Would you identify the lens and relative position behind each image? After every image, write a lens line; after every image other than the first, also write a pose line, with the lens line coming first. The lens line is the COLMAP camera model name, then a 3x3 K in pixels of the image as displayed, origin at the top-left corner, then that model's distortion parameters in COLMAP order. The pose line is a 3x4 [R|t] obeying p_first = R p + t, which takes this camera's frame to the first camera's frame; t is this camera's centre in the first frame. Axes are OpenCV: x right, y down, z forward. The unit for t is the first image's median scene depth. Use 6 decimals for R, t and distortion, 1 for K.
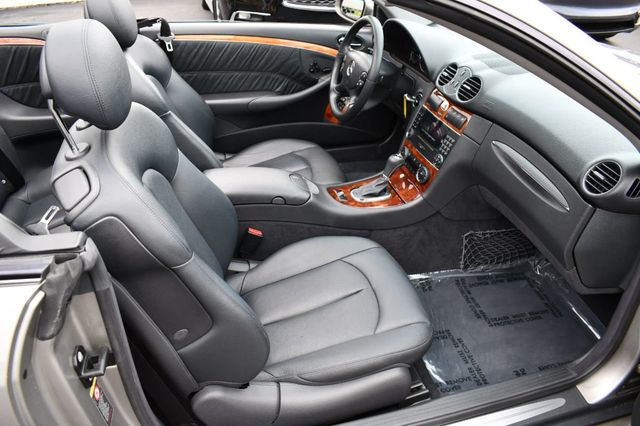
lens RADIAL K [[495.9, 0, 319.2], [0, 495.9, 213.7], [0, 0, 1]] dist [-0.095357, 0.016080]
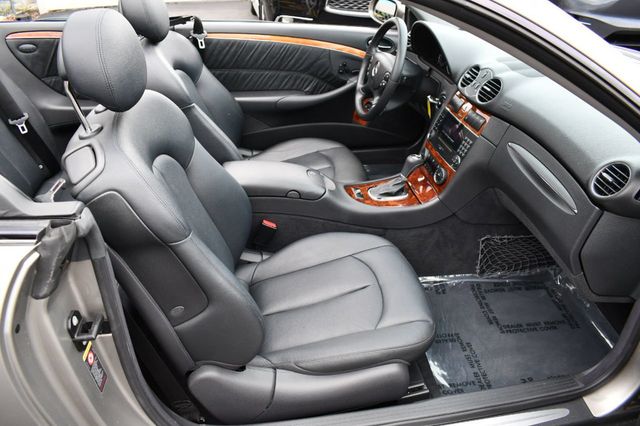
lens RADIAL K [[495.9, 0, 319.8], [0, 495.9, 212.9], [0, 0, 1]] dist [-0.095357, 0.016080]
pose [[0.994895, 0.048561, -0.088466, 0.067770], [-0.050205, 0.998603, -0.016451, 0.027016], [0.087544, 0.020808, 0.995943, -0.010195]]
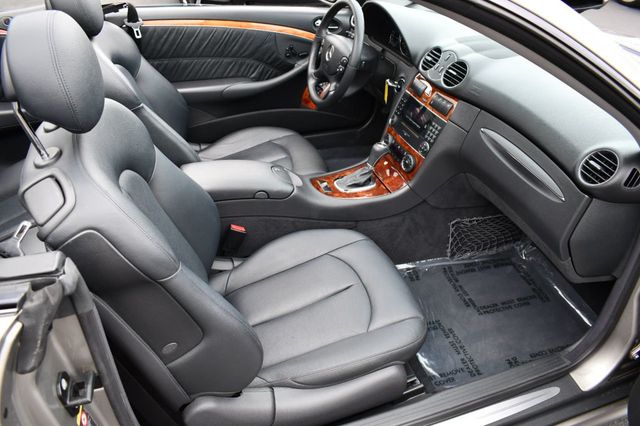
lens RADIAL K [[495.9, 0, 320.7], [0, 495.9, 213.2], [0, 0, 1]] dist [-0.095357, 0.016080]
pose [[0.997642, -0.033277, 0.060030, -0.027724], [0.030855, 0.998690, 0.040826, -0.028371], [-0.061310, -0.038877, 0.997361, 0.038286]]
